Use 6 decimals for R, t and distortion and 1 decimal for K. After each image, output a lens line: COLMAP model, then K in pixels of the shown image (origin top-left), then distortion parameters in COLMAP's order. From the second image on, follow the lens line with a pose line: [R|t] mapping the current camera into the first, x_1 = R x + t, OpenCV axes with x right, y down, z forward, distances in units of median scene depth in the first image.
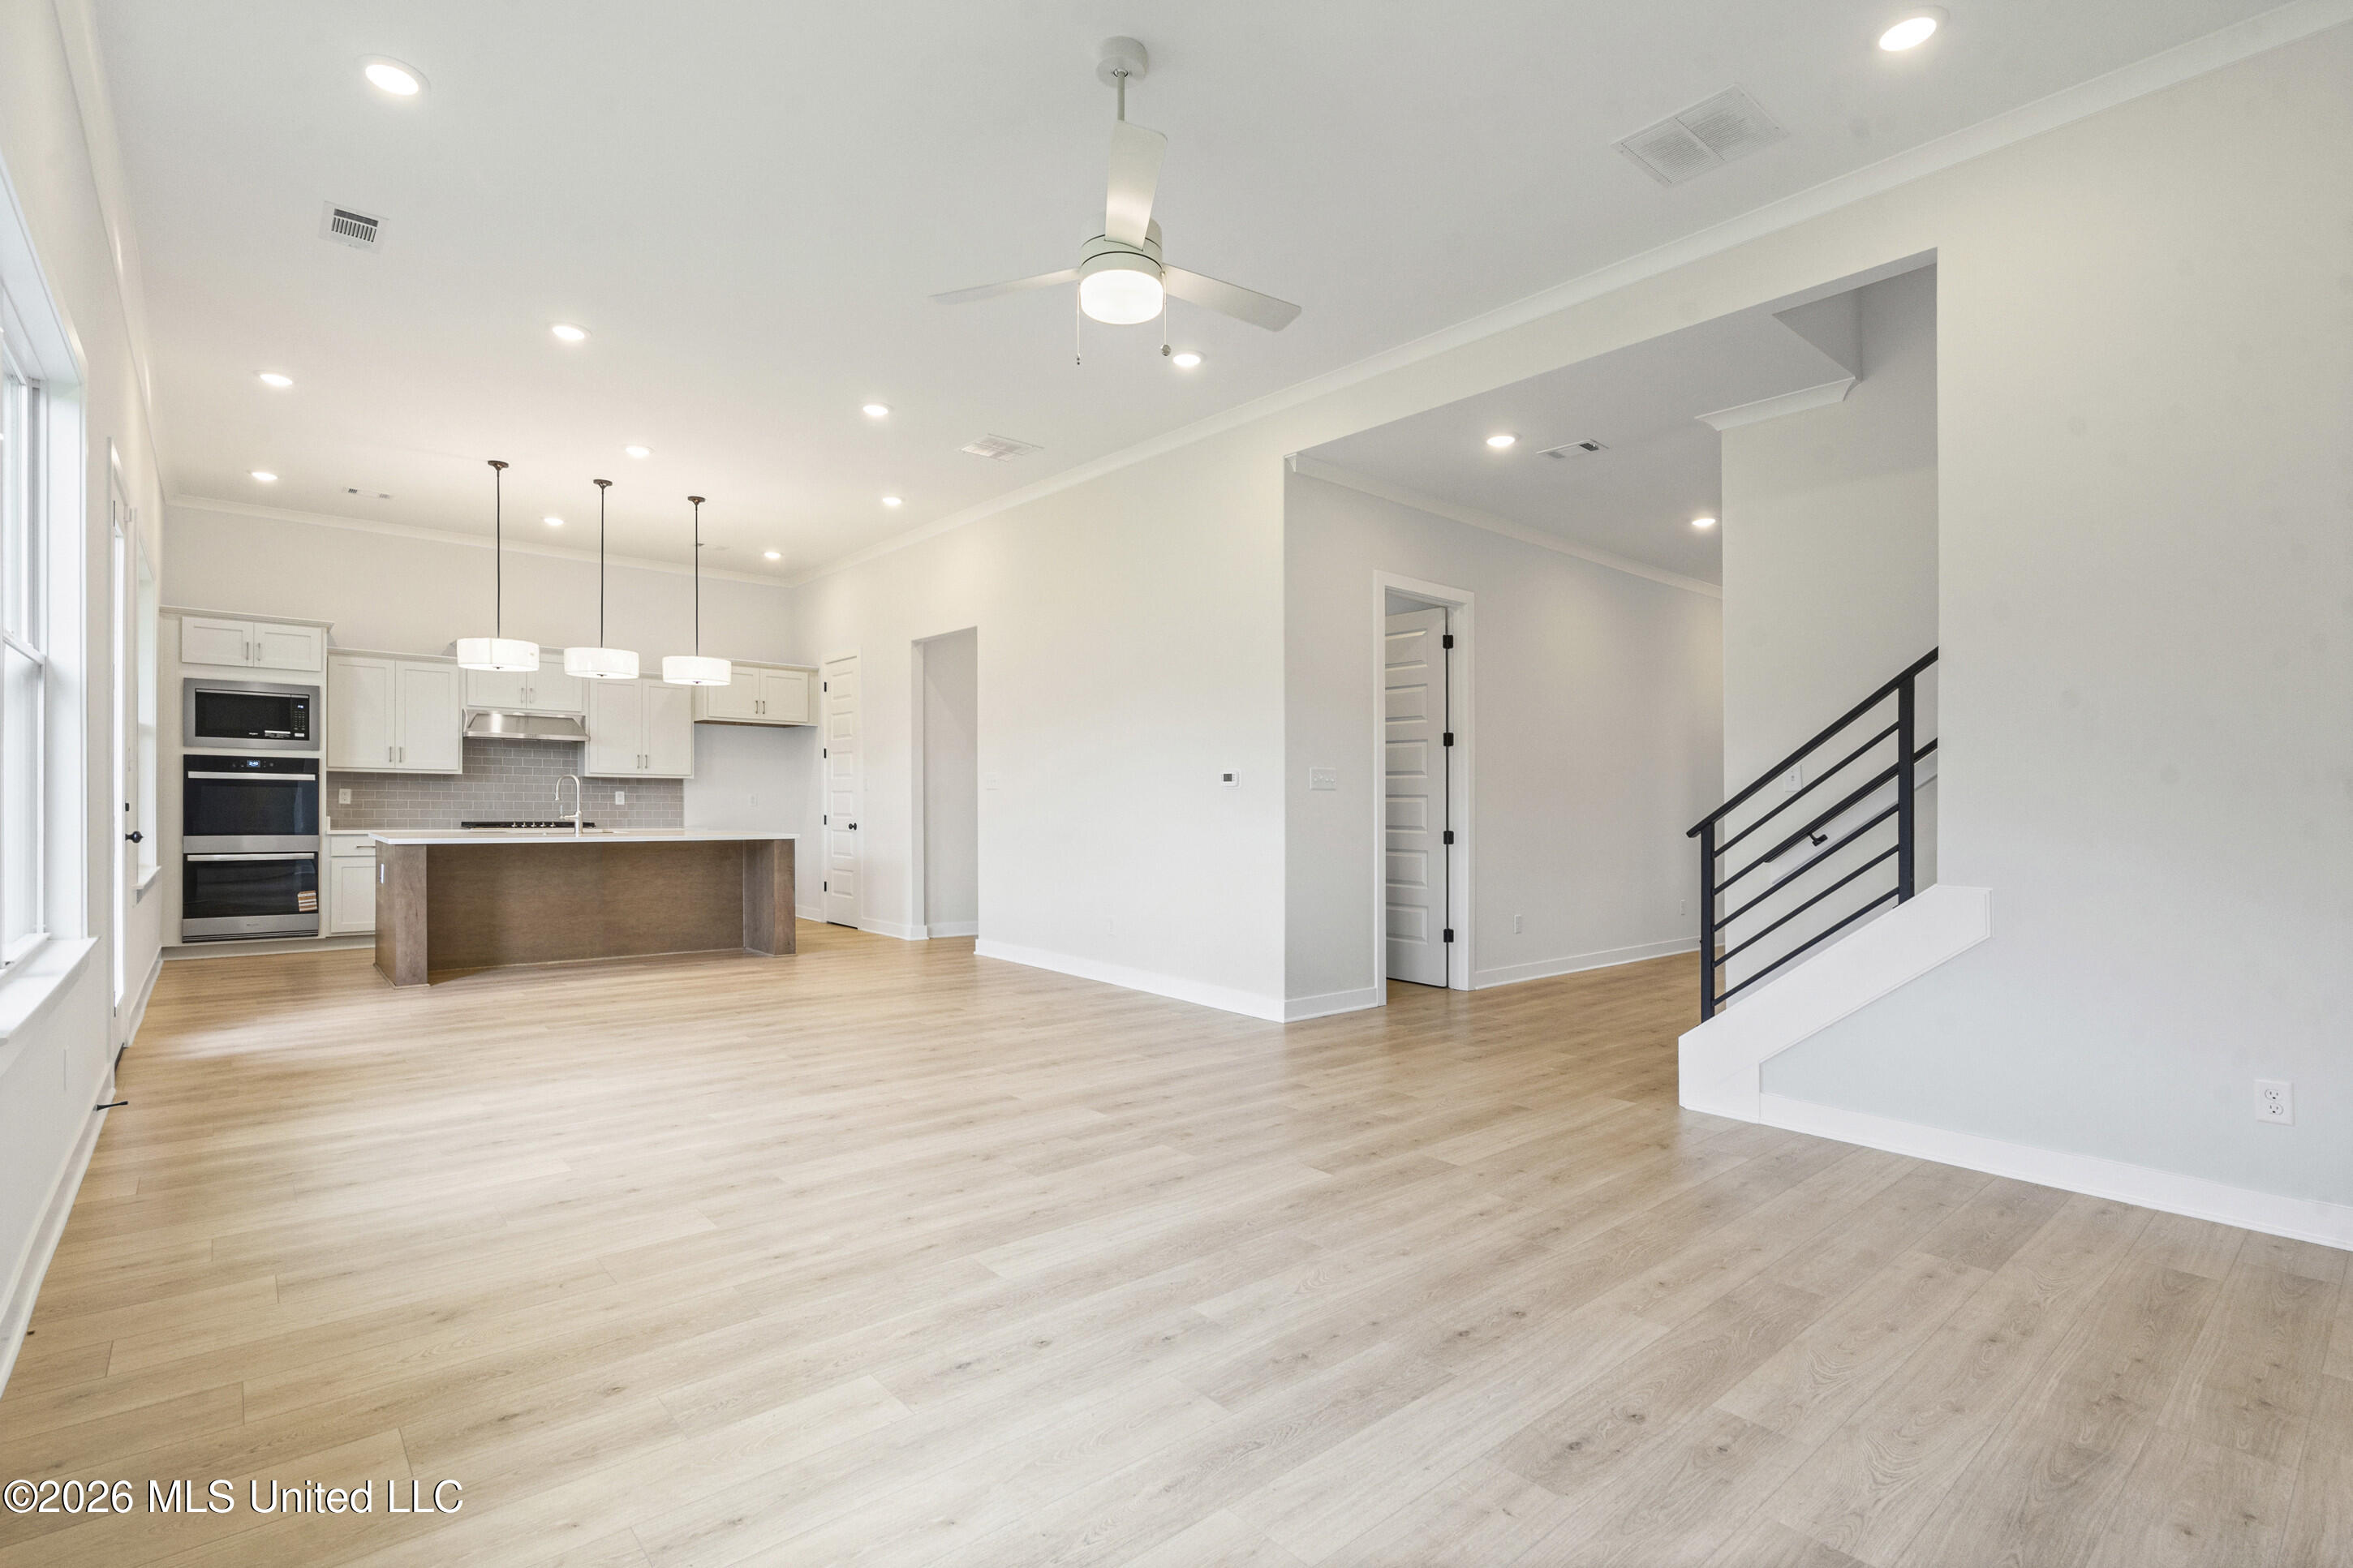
lens RADIAL K [[1097.7, 0, 1160.4], [0, 1097.7, 799.2], [0, 0, 1]] dist [-0.004671, 0.001152]
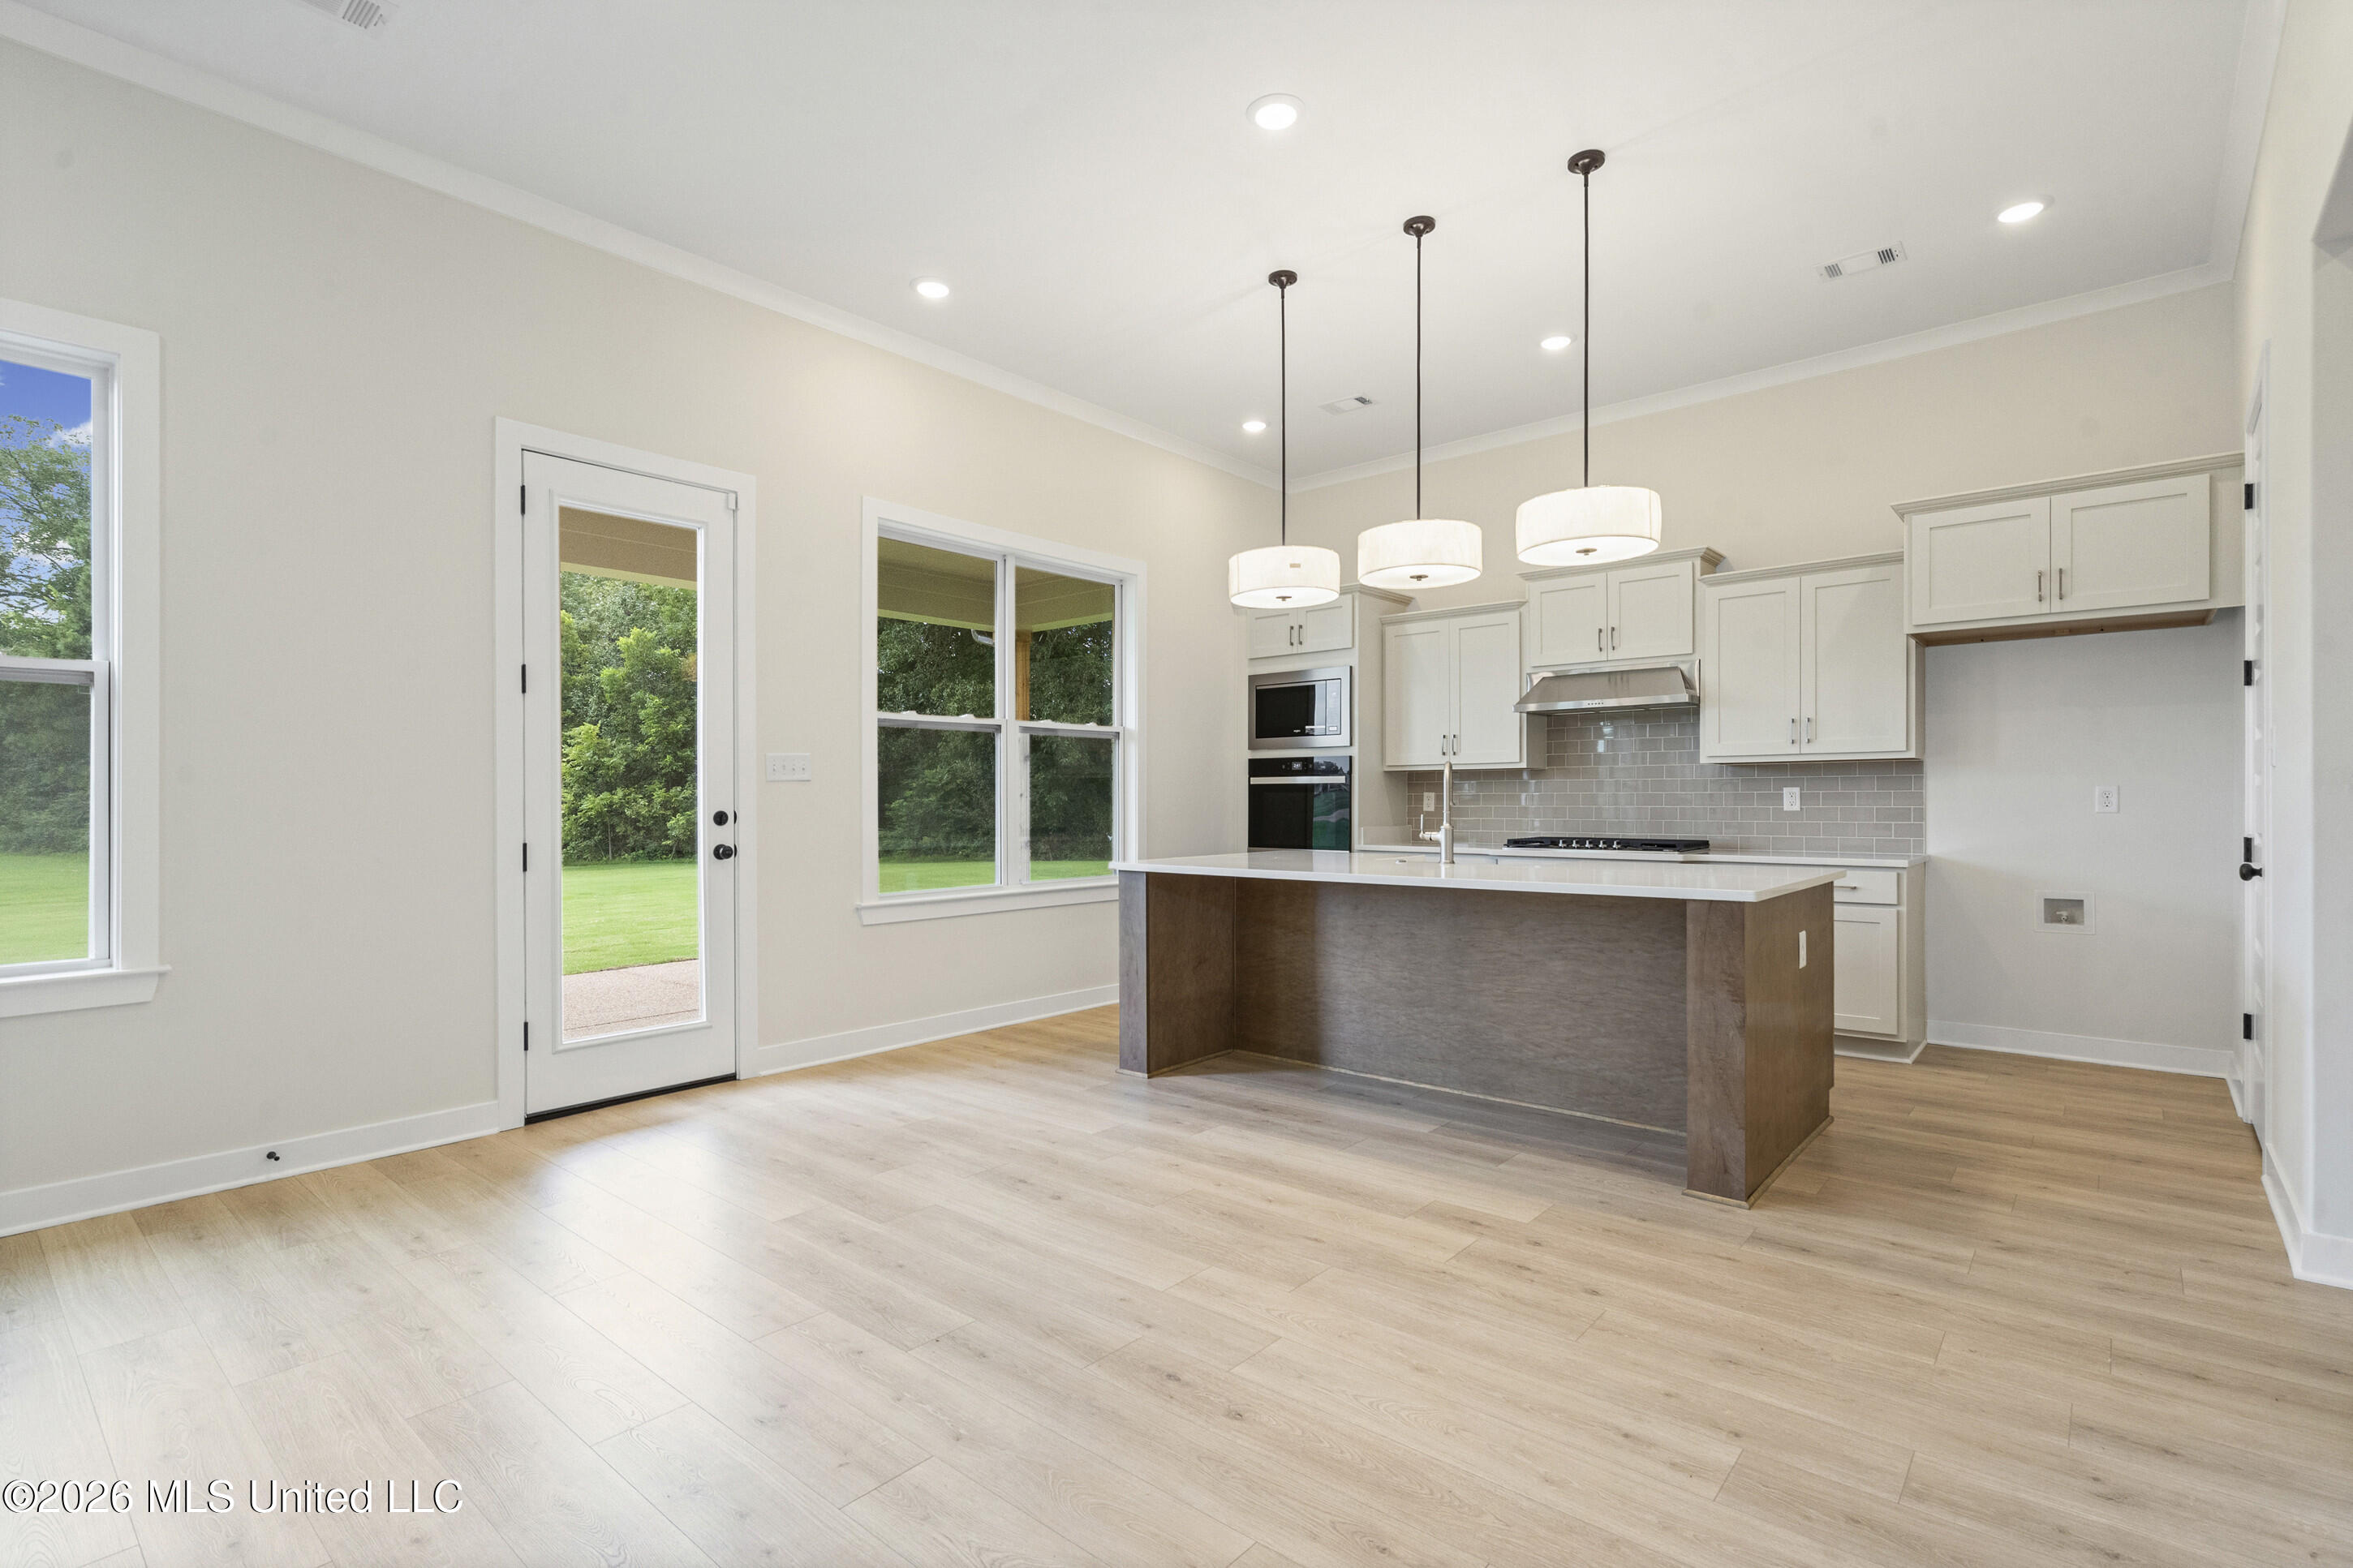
lens RADIAL K [[1097.7, 0, 1160.4], [0, 1097.7, 799.2], [0, 0, 1]] dist [-0.004671, 0.001152]
pose [[0.138207, -0.013183, -0.990316, 0.013528], [0.008526, 0.999890, -0.012120, 0.003331], [0.990367, -0.006768, 0.138304, 0.678820]]
